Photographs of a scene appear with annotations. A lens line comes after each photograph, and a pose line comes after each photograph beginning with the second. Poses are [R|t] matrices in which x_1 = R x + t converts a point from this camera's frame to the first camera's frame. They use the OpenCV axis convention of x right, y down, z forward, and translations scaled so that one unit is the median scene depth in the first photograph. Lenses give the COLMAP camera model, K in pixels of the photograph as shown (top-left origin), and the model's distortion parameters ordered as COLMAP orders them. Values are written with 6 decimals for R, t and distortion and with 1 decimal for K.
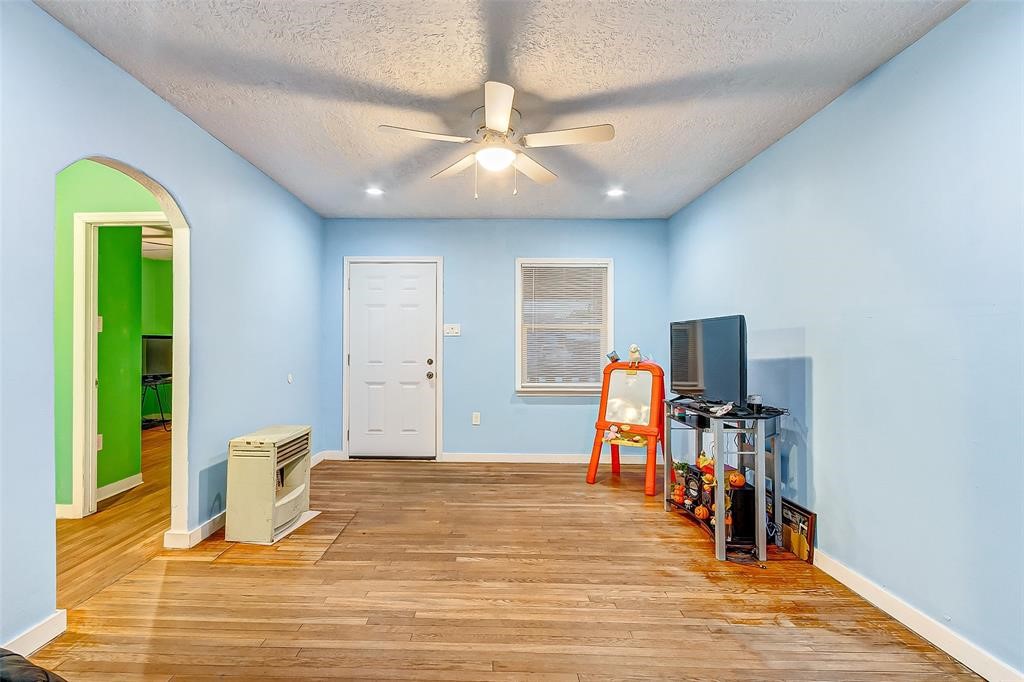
lens RADIAL K [[494.2, 0, 485.9], [0, 494.2, 341.2], [0, 0, 1]] dist [-0.000270, 0.000128]
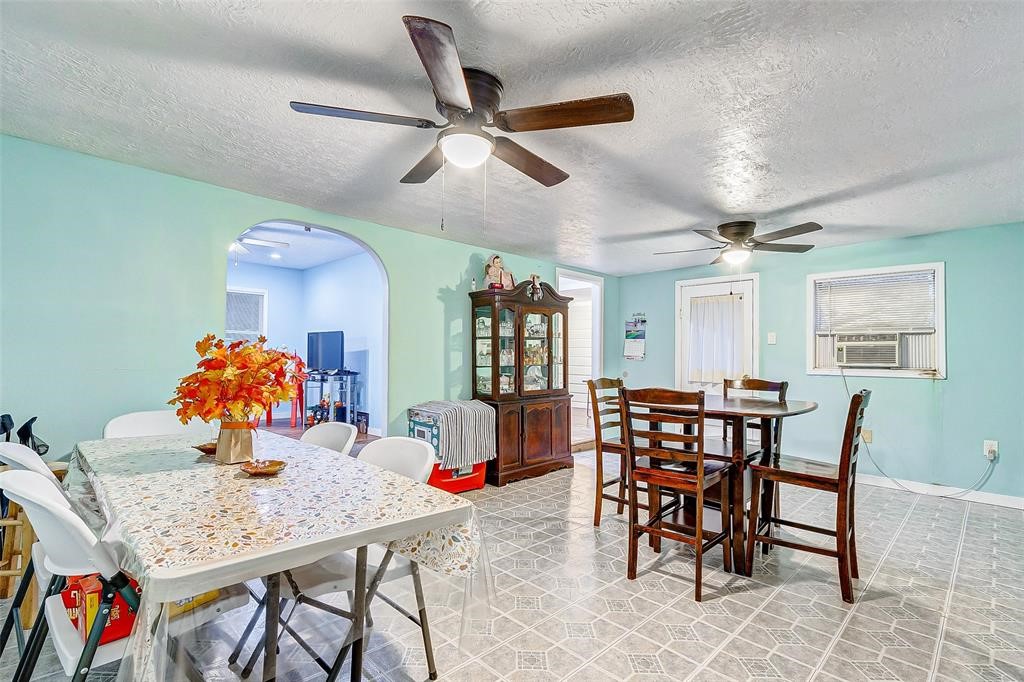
lens RADIAL K [[474.6, 0, 500.2], [0, 474.6, 351.5], [0, 0, 1]] dist [0.002293, -0.000292]
pose [[0.700889, 0.014490, 0.713123, -0.368572], [-0.018937, 0.999819, -0.001704, 0.021505], [-0.713019, -0.012309, 0.701037, -0.732880]]
